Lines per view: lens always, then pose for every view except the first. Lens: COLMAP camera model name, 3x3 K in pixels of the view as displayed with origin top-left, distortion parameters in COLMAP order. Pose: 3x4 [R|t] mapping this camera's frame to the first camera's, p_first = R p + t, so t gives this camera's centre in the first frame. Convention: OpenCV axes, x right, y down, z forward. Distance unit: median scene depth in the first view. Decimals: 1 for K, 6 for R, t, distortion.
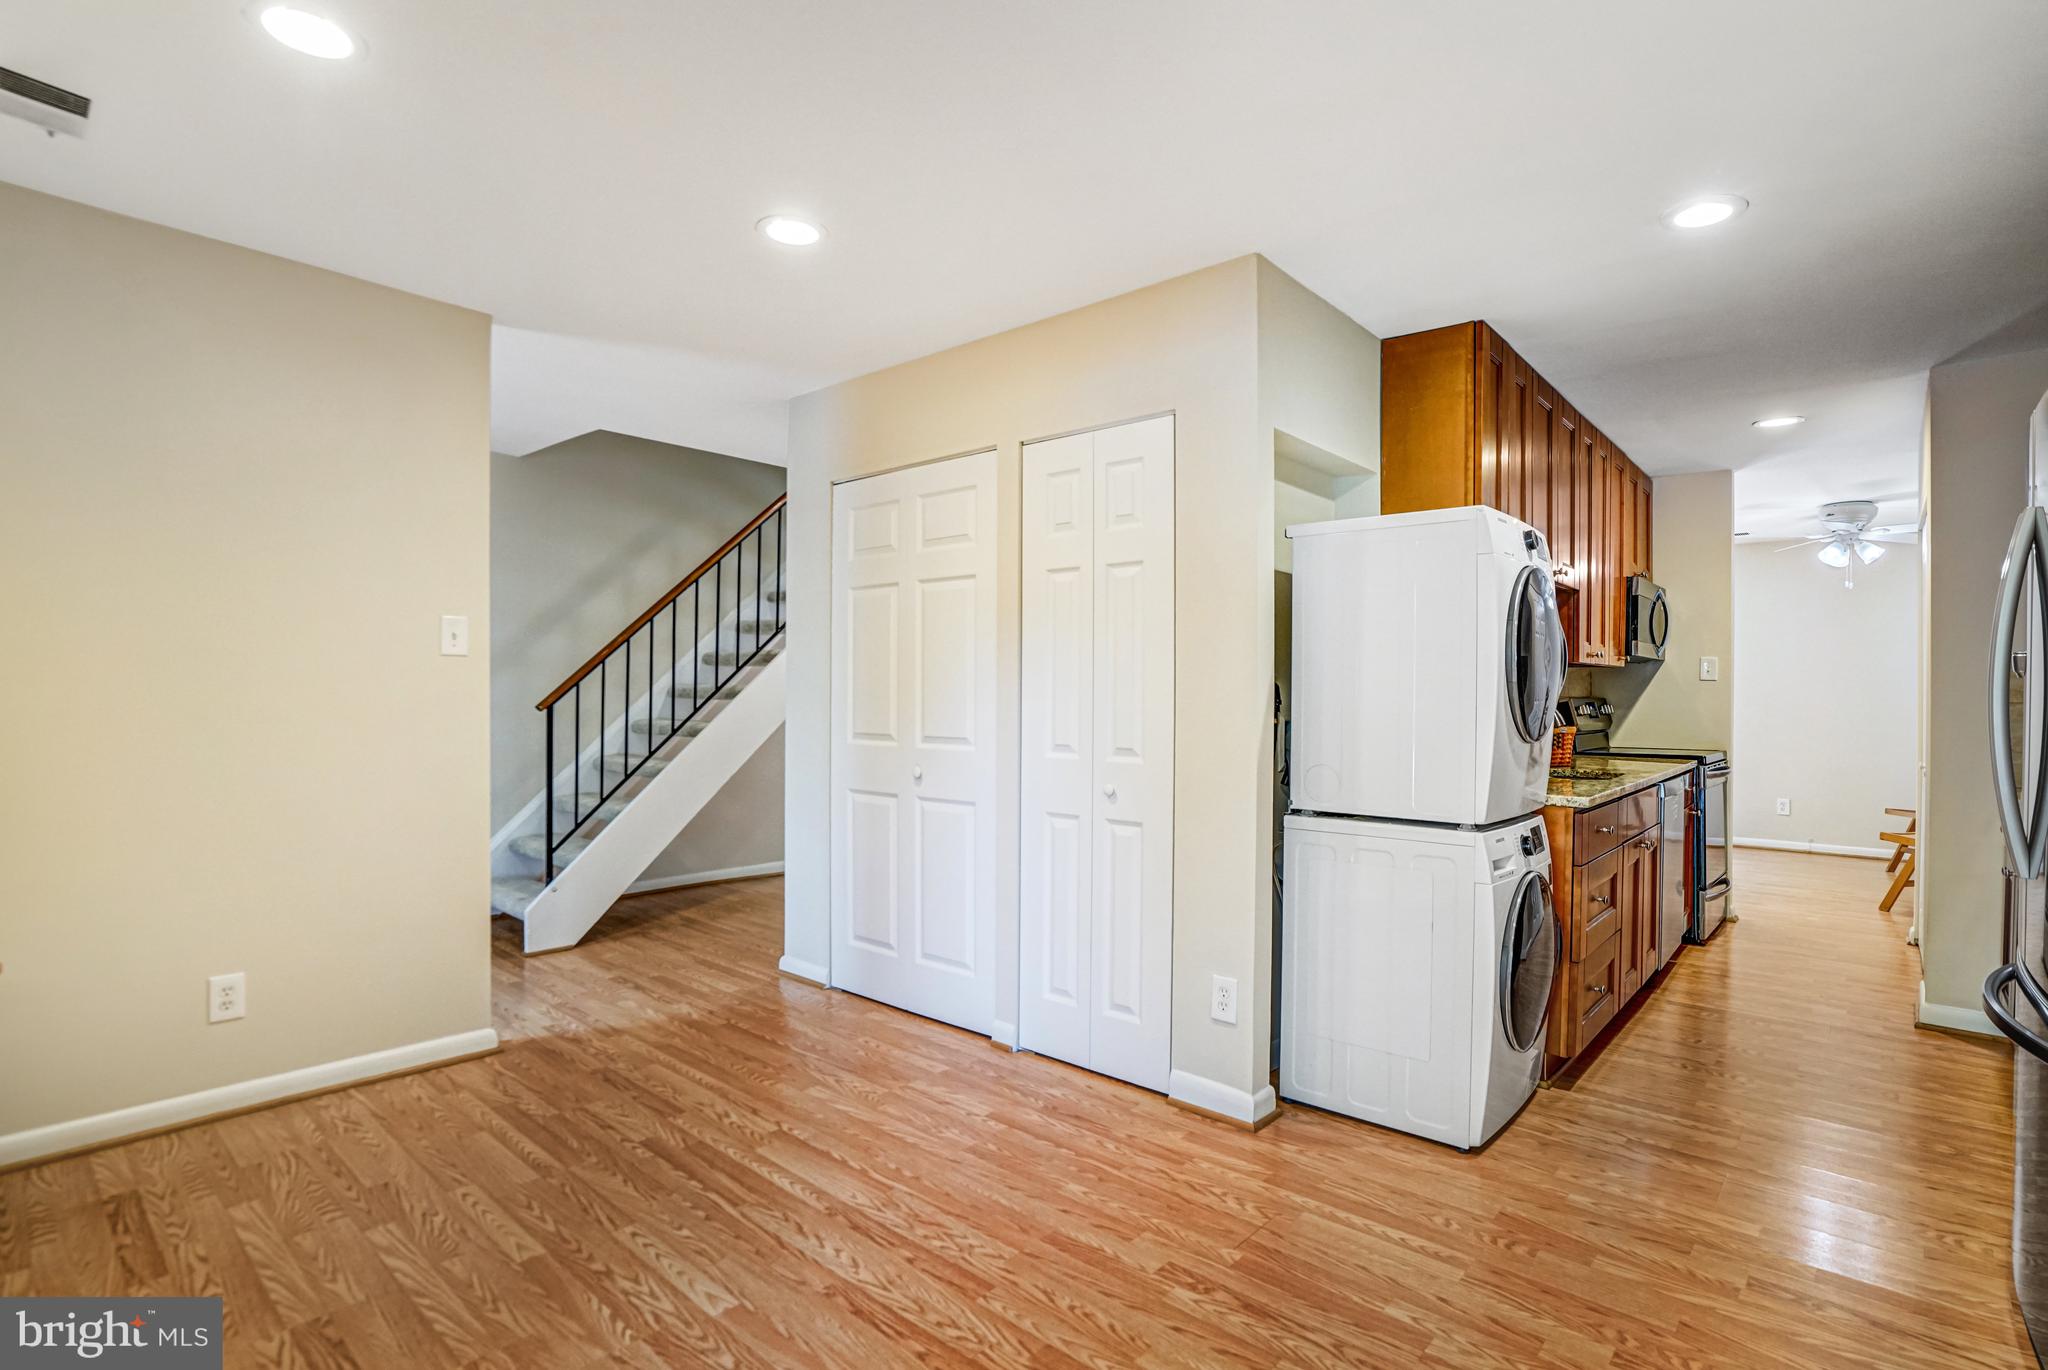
lens RADIAL K [[1011.4, 0, 1024.0], [0, 1011.4, 685.0], [0, 0, 1]] dist [-0.063295, 0.026327]
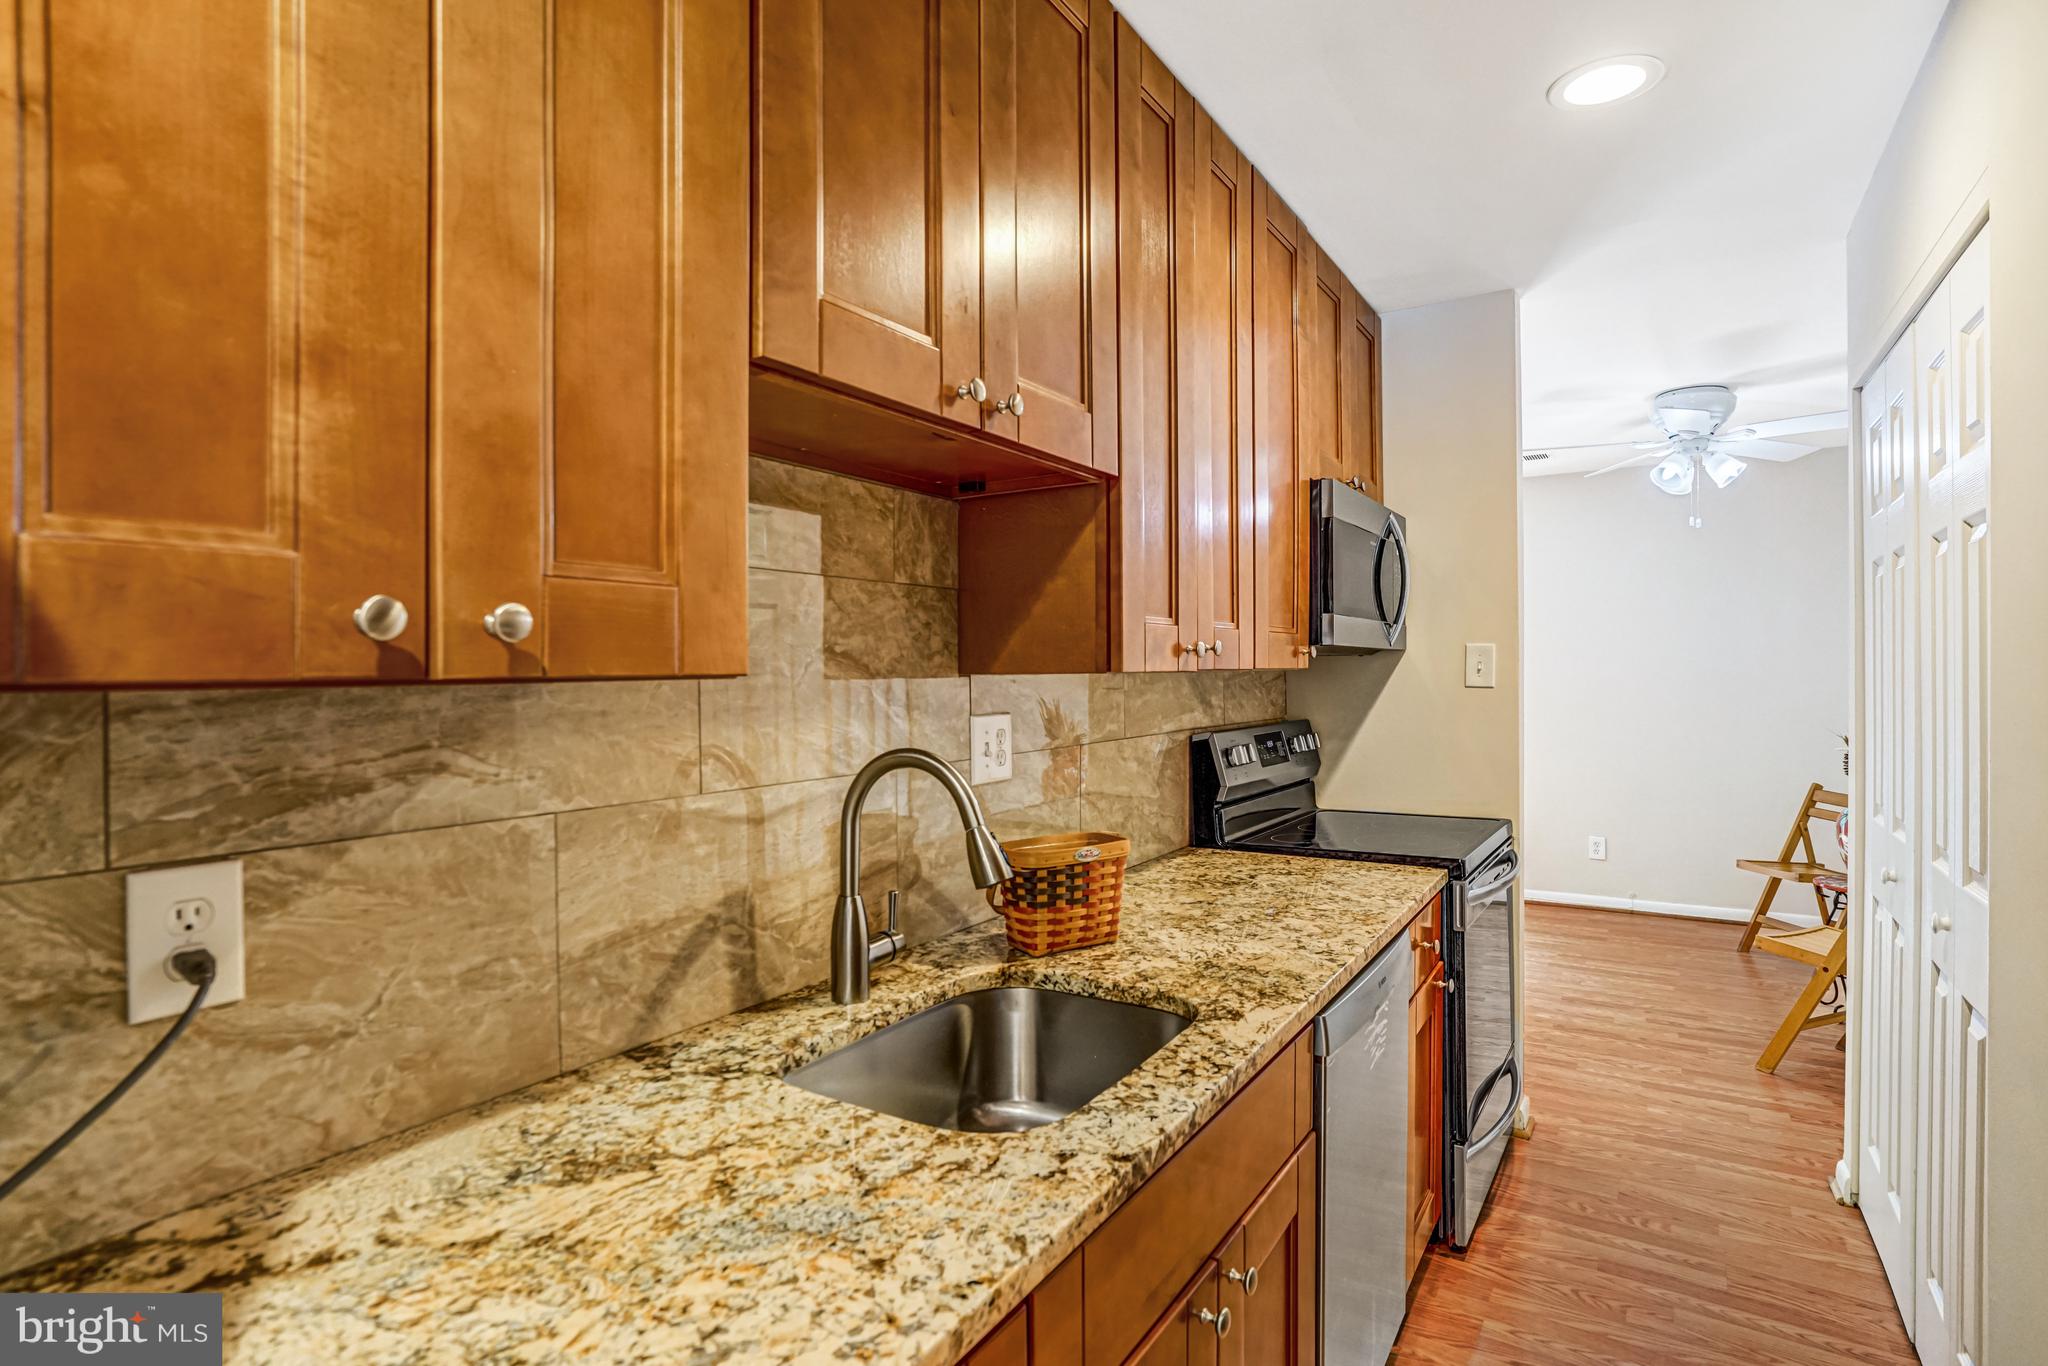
lens RADIAL K [[1011.4, 0, 1024.0], [0, 1011.4, 683.0], [0, 0, 1]] dist [-0.063295, 0.026327]
pose [[0.988793, -0.019674, 0.147993, 0.371987], [0.018325, 0.999777, 0.010471, -0.017560], [-0.148166, -0.007642, 0.988933, 0.504957]]
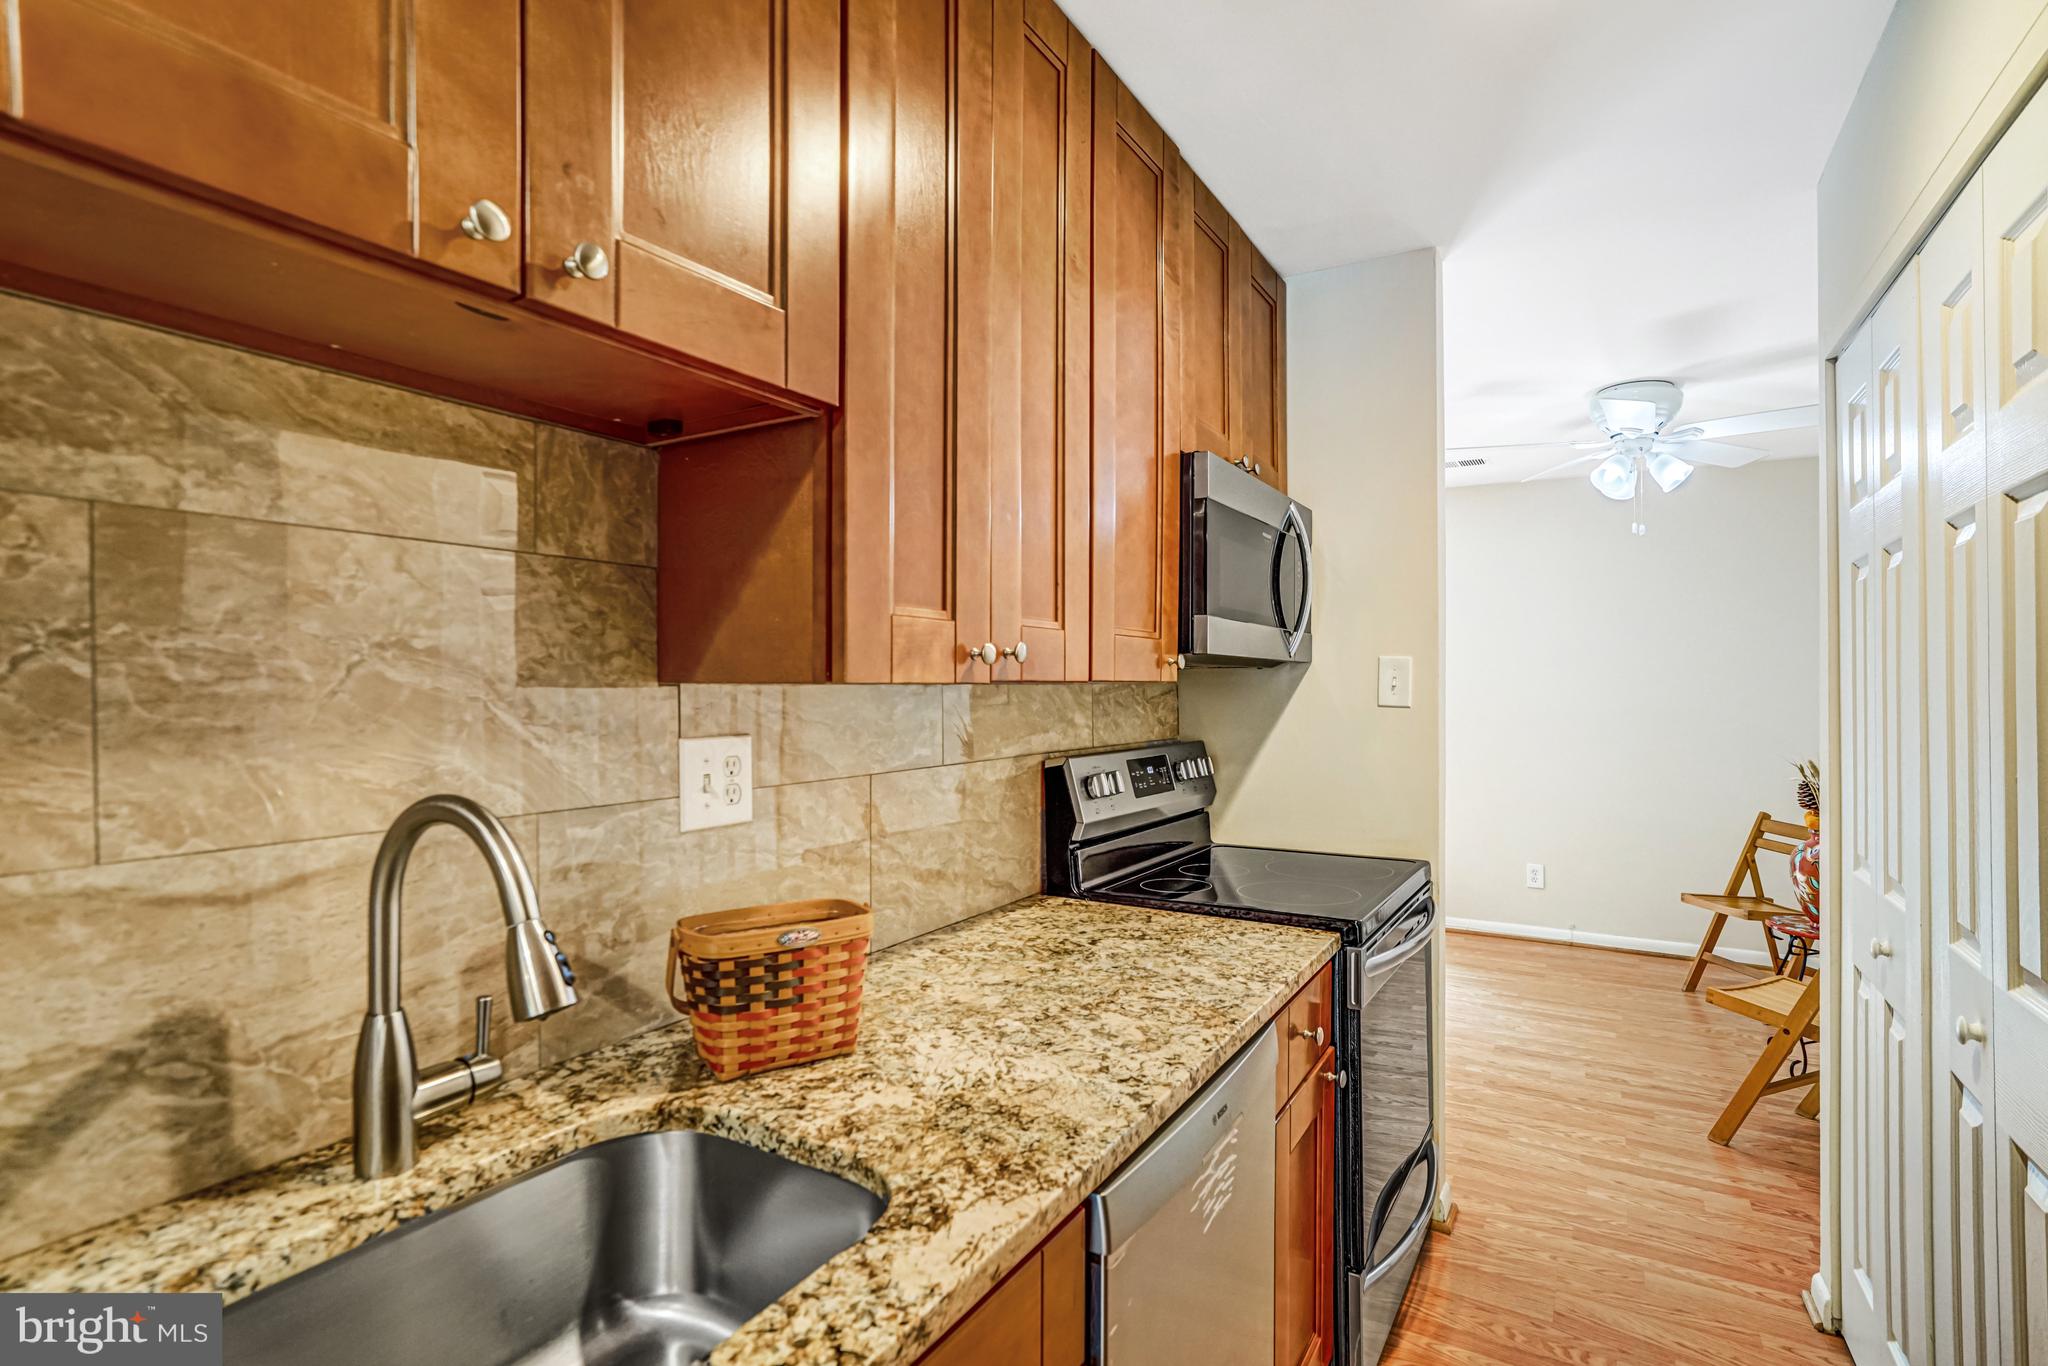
lens RADIAL K [[974.8, 0, 1017.4], [0, 974.8, 676.2], [0, 0, 1]] dist [-0.060235, 0.027527]
pose [[0.985222, -0.005543, 0.171190, 0.445880], [0.007180, 0.999934, -0.008945, -0.016241], [-0.171129, 0.010042, 0.985197, 0.589500]]
